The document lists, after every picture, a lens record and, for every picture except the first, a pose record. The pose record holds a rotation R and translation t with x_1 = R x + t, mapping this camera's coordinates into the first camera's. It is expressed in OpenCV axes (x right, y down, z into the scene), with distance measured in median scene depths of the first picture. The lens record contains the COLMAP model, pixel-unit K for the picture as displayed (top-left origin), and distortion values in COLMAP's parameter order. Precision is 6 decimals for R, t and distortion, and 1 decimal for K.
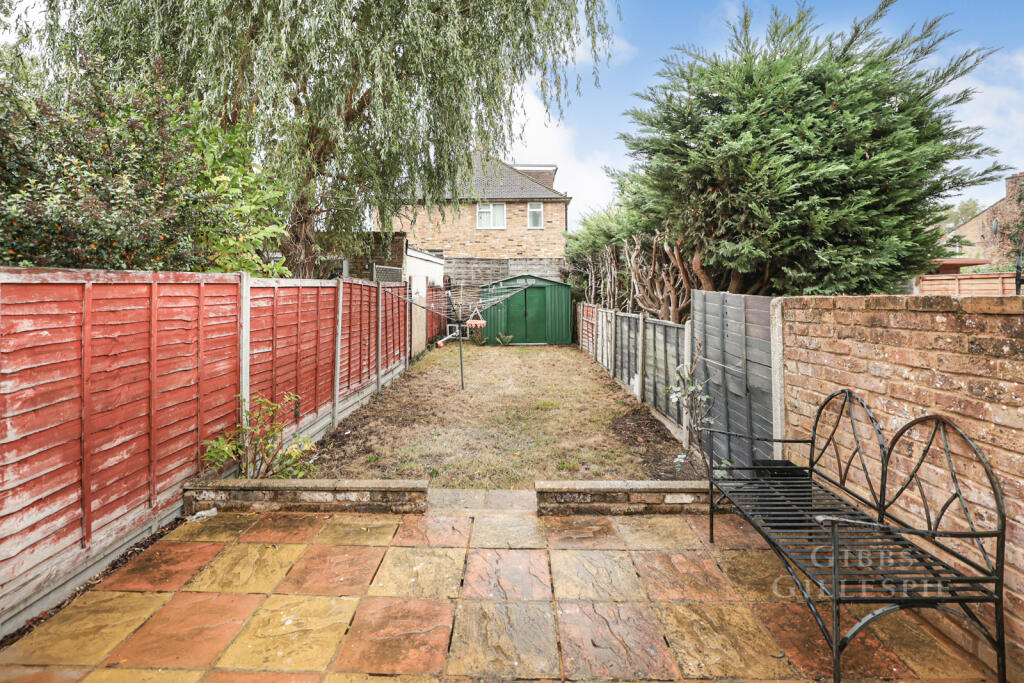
lens RADIAL K [[478.9, 0, 512.5], [0, 478.9, 265.4], [0, 0, 1]] dist [-0.028440, 0.012373]
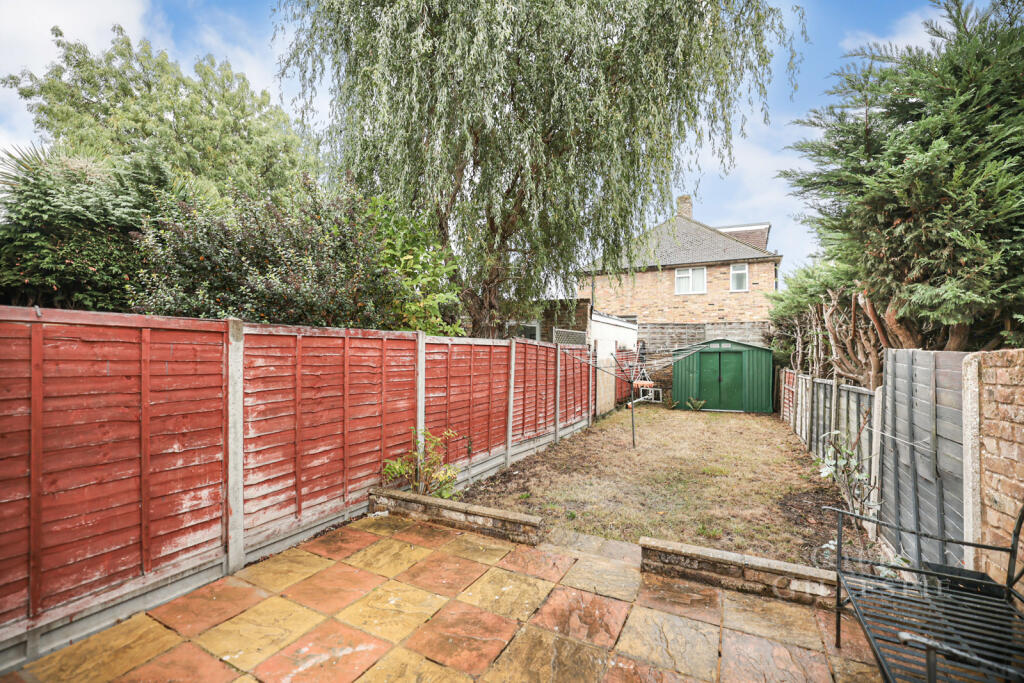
lens RADIAL K [[447.0, 0, 512.0], [0, 447.0, 341.5], [0, 0, 1]] dist [-0.034590, 0.016484]
pose [[0.897324, -0.001730, -0.441370, 0.179320], [0.009450, 0.999838, 0.015293, 0.027812], [0.441272, -0.017894, 0.897195, 0.055713]]
